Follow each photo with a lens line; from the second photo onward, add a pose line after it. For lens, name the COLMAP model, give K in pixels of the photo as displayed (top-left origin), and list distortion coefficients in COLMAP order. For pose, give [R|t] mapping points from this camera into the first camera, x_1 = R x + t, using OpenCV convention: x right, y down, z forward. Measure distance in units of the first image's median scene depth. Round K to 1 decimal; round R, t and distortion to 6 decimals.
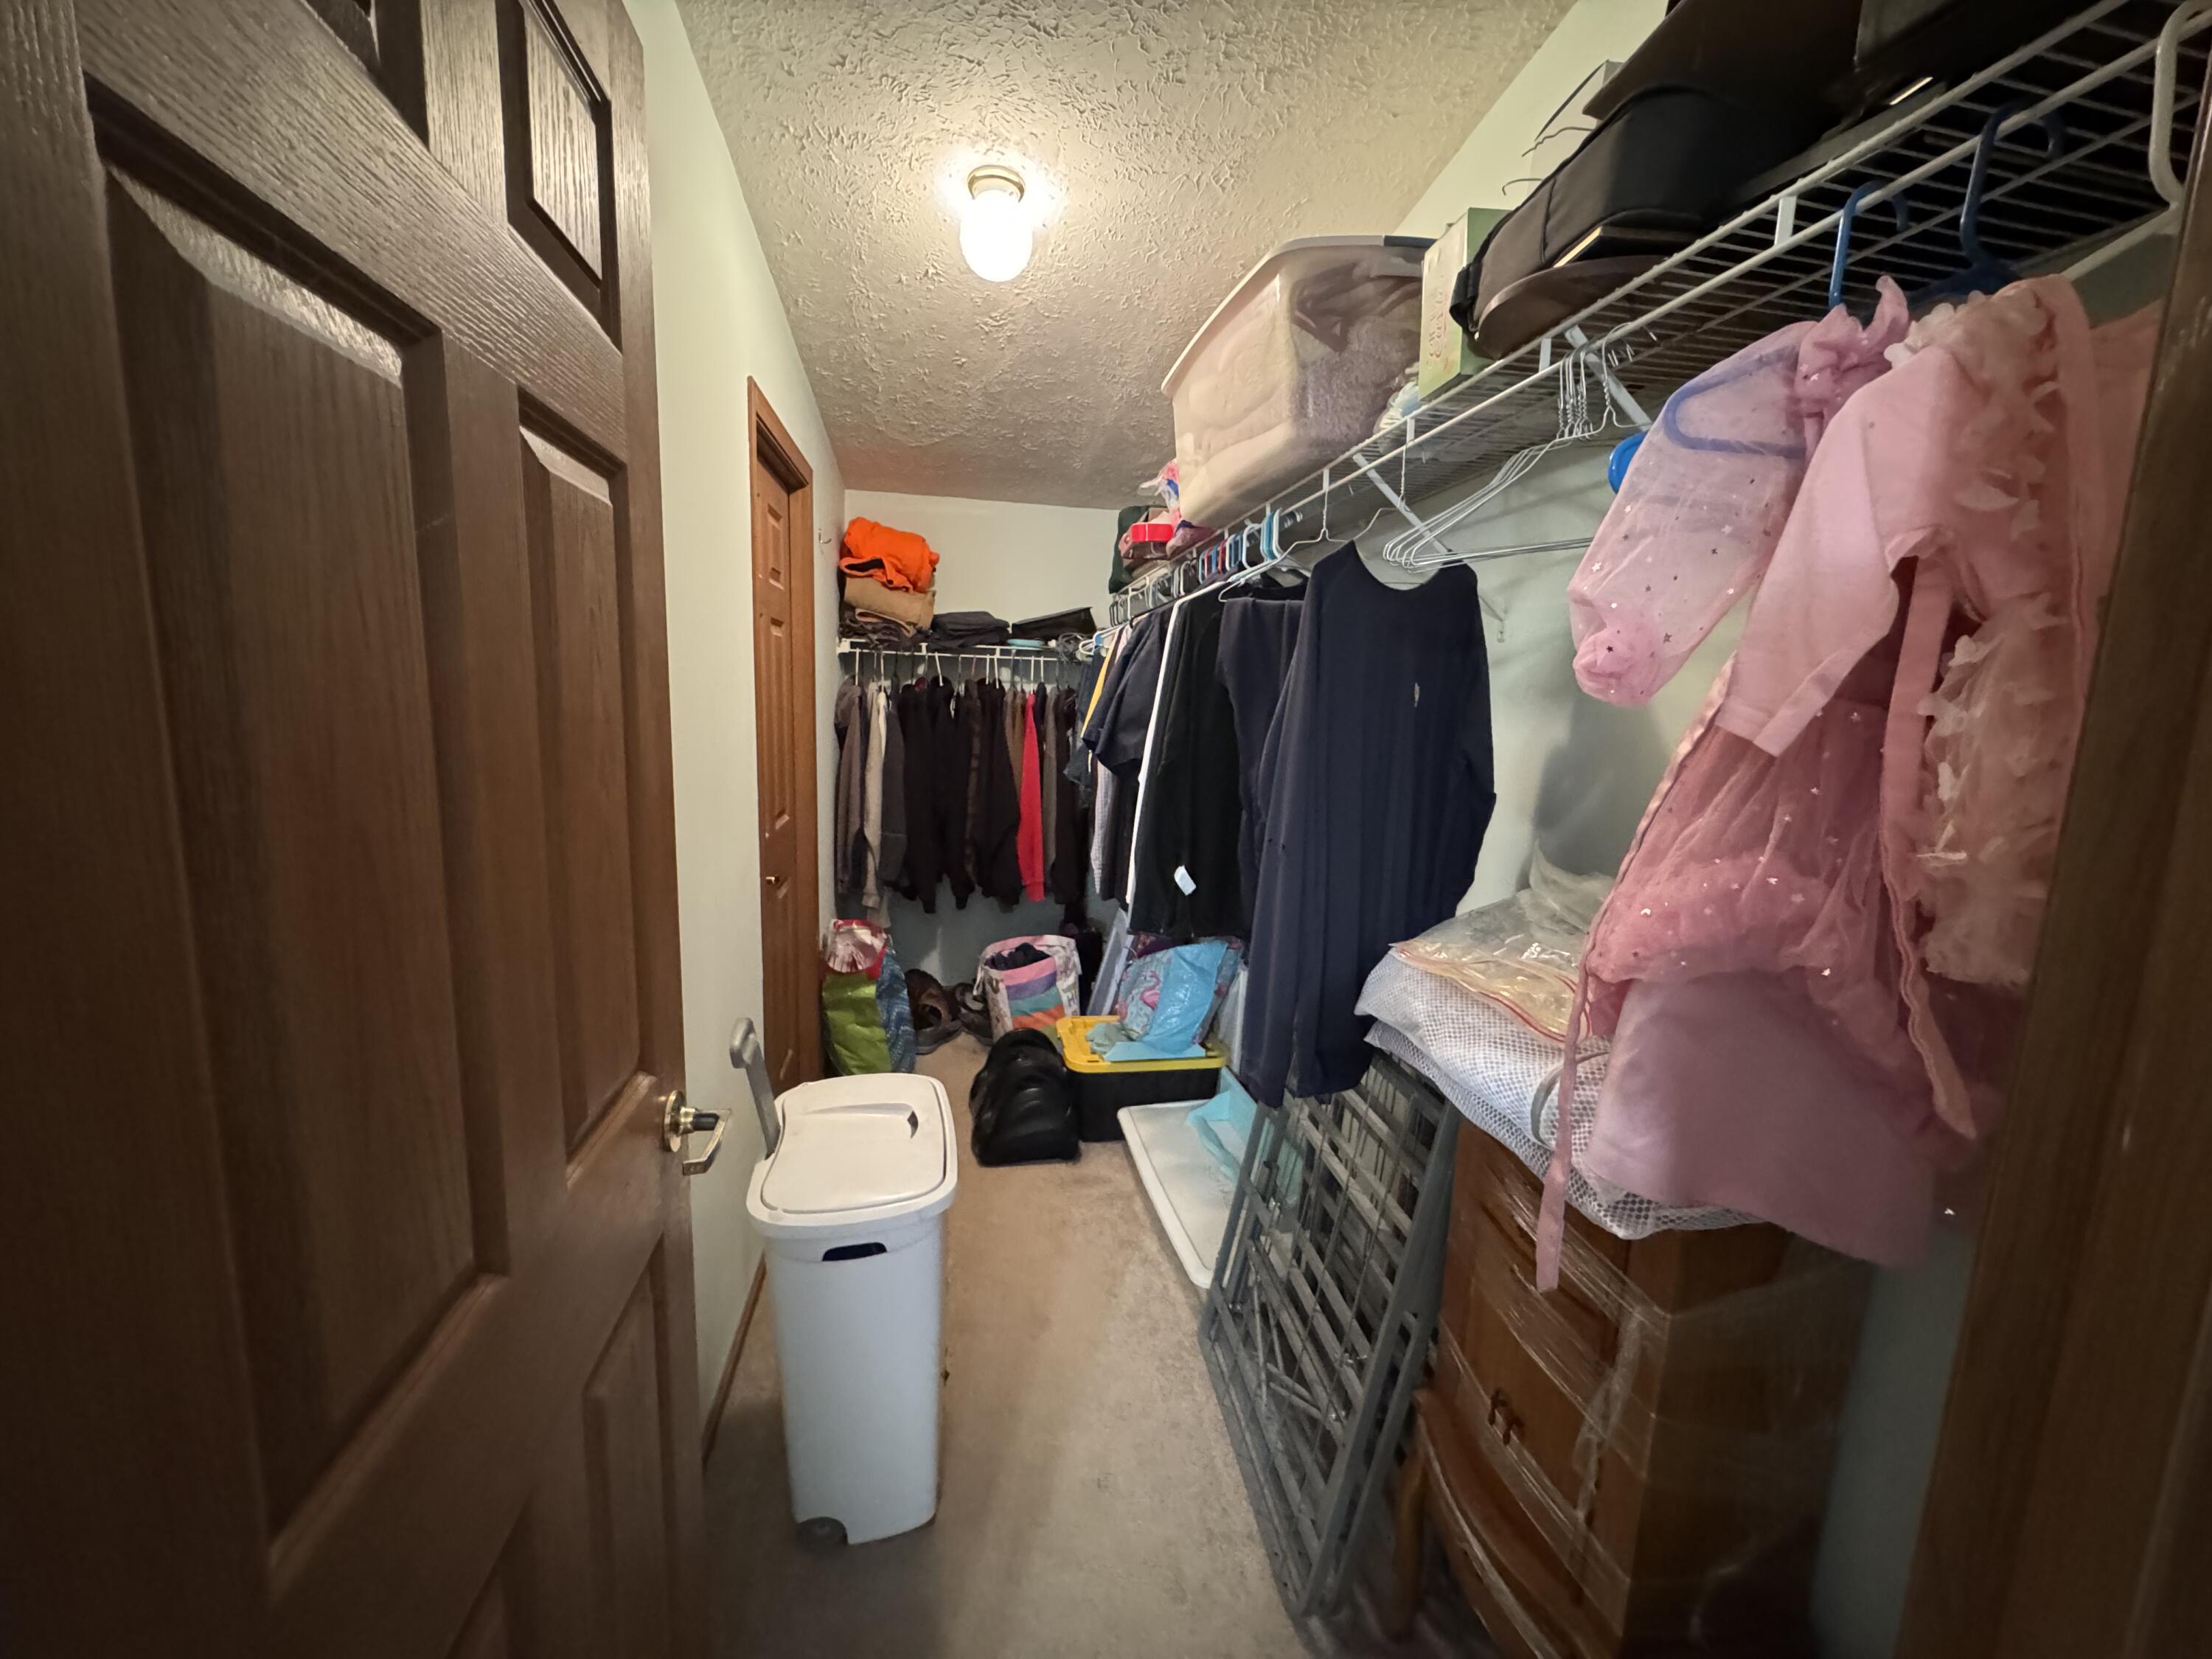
lens RADIAL K [[873.7, 0, 1107.3], [0, 873.7, 824.7], [0, 0, 1]] dist [-0.001022, -0.000551]
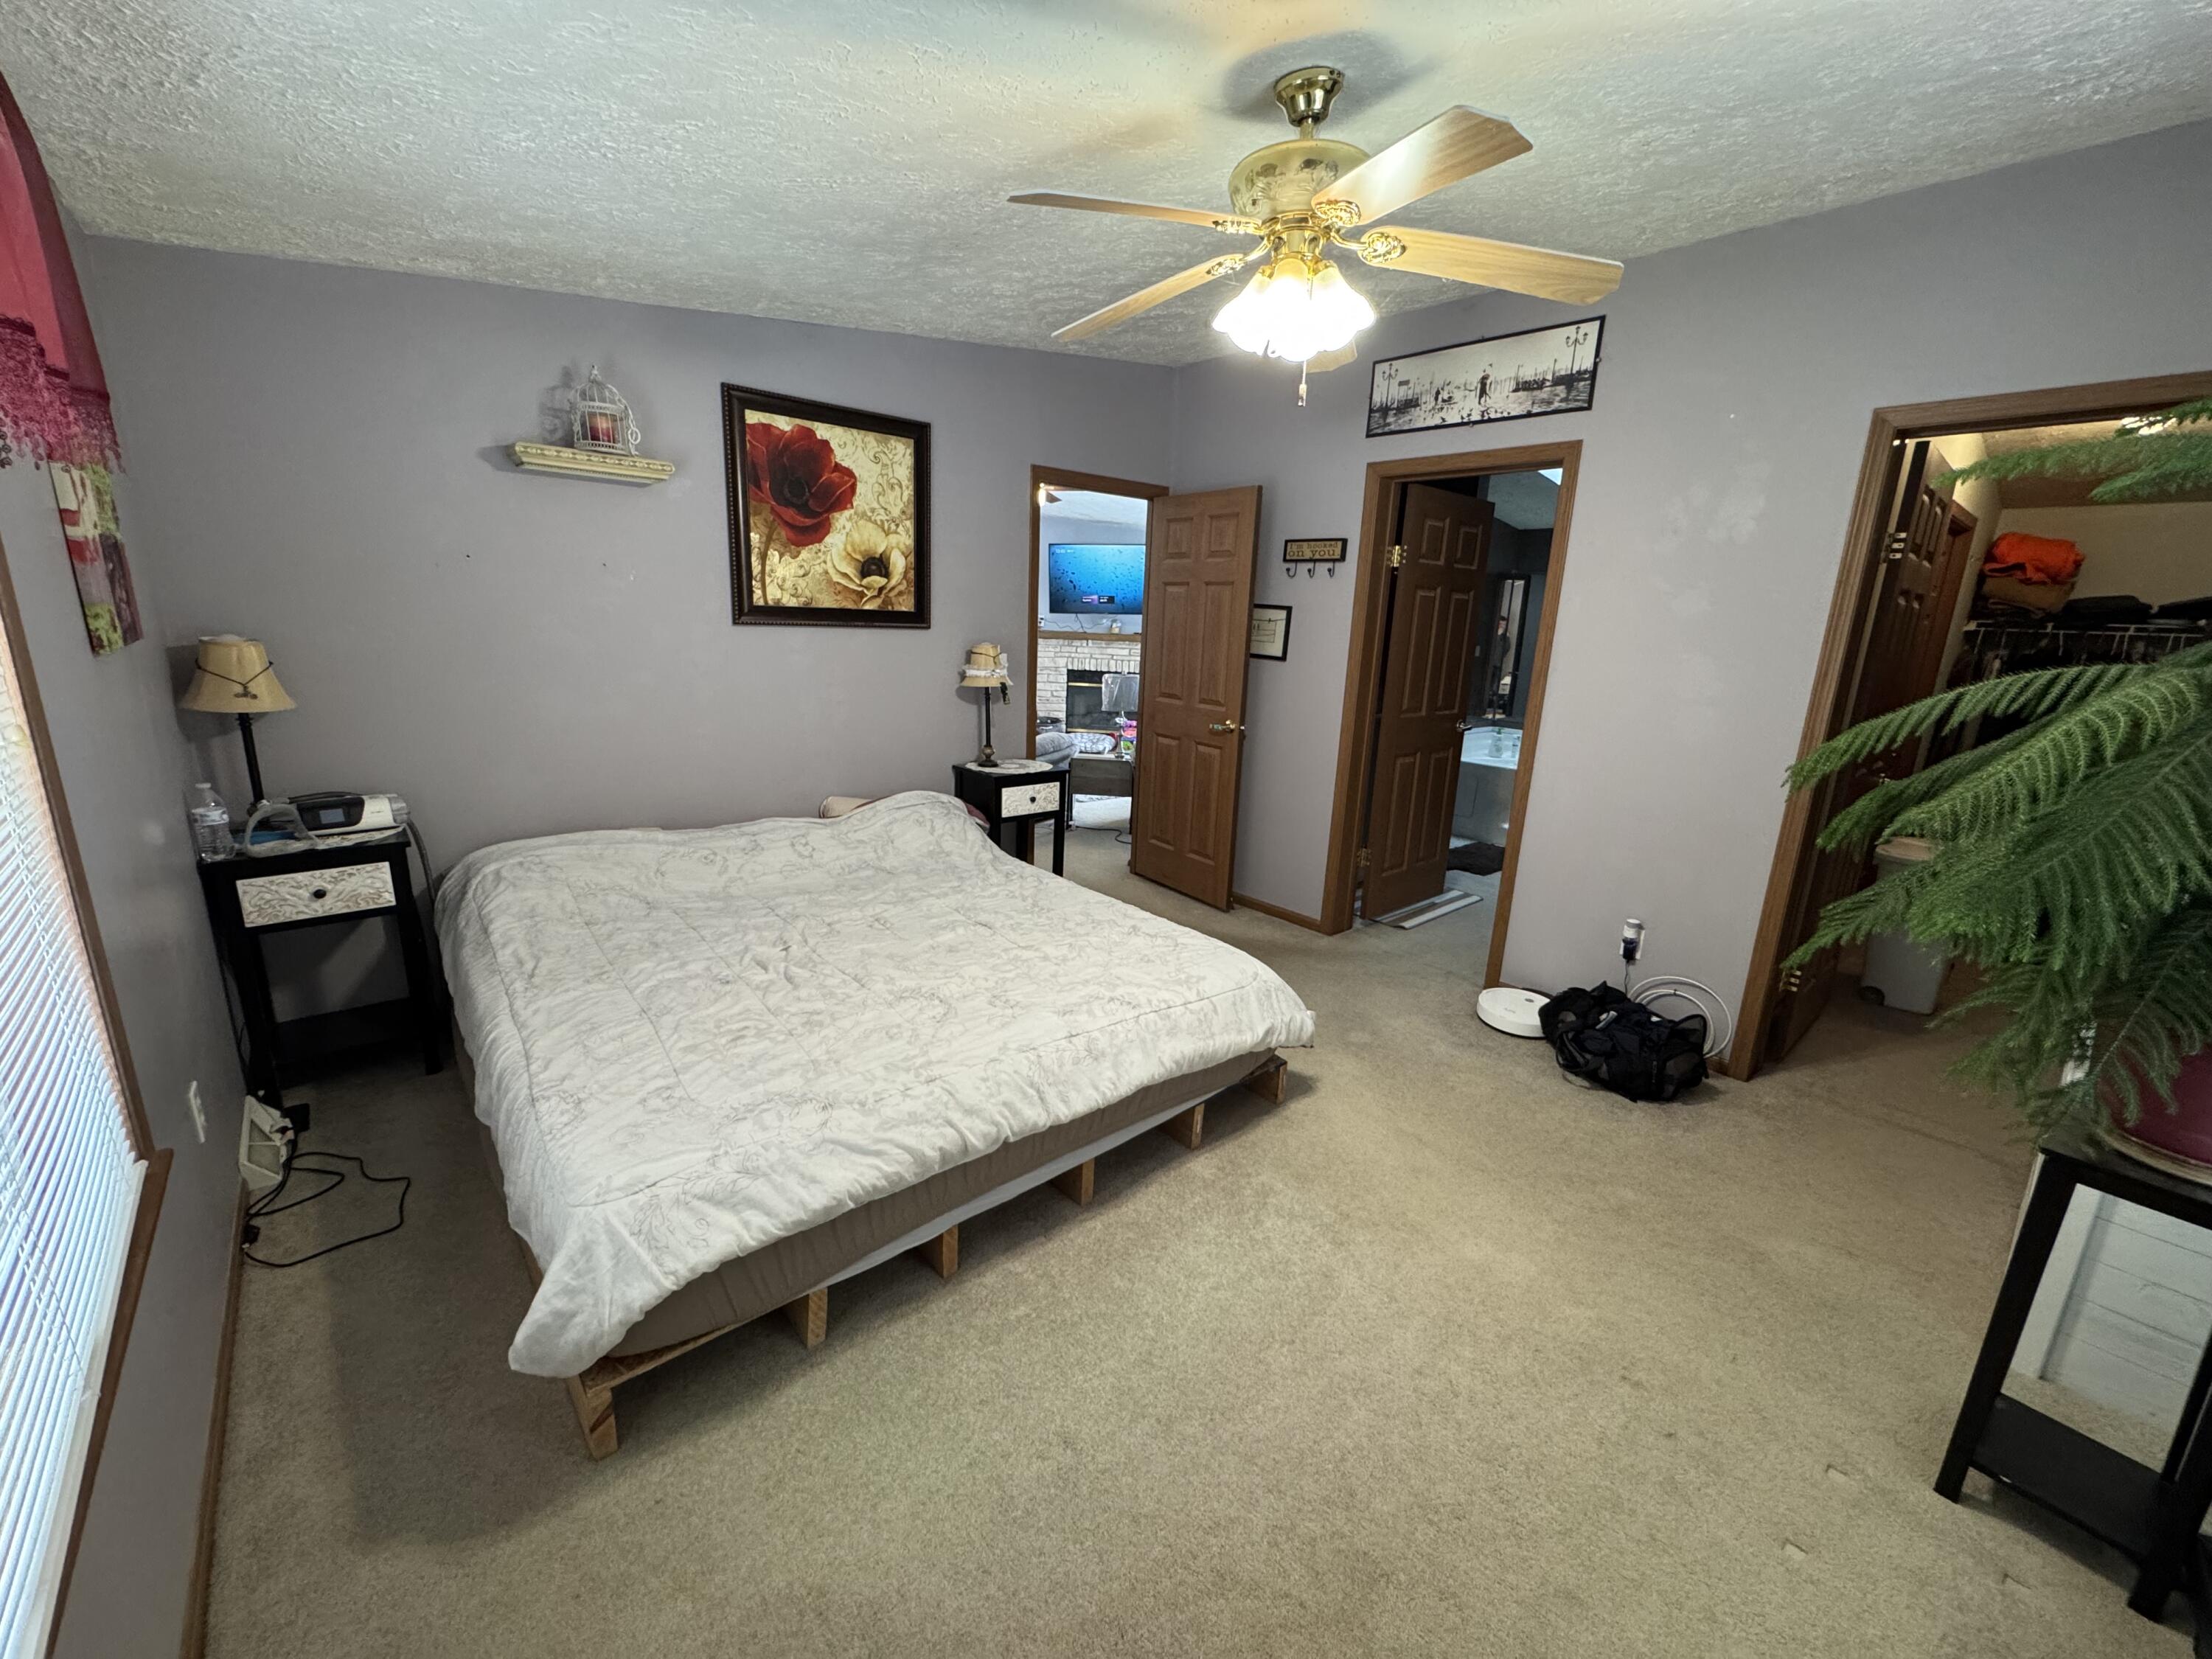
lens RADIAL K [[873.7, 0, 1106.2], [0, 873.7, 834.7], [0, 0, 1]] dist [-0.001022, -0.000551]
pose [[0.518304, 0.192164, -0.833327, 0.213706], [-0.153904, 0.979478, 0.130143, 0.157249], [0.841234, 0.060799, 0.537242, -0.907712]]
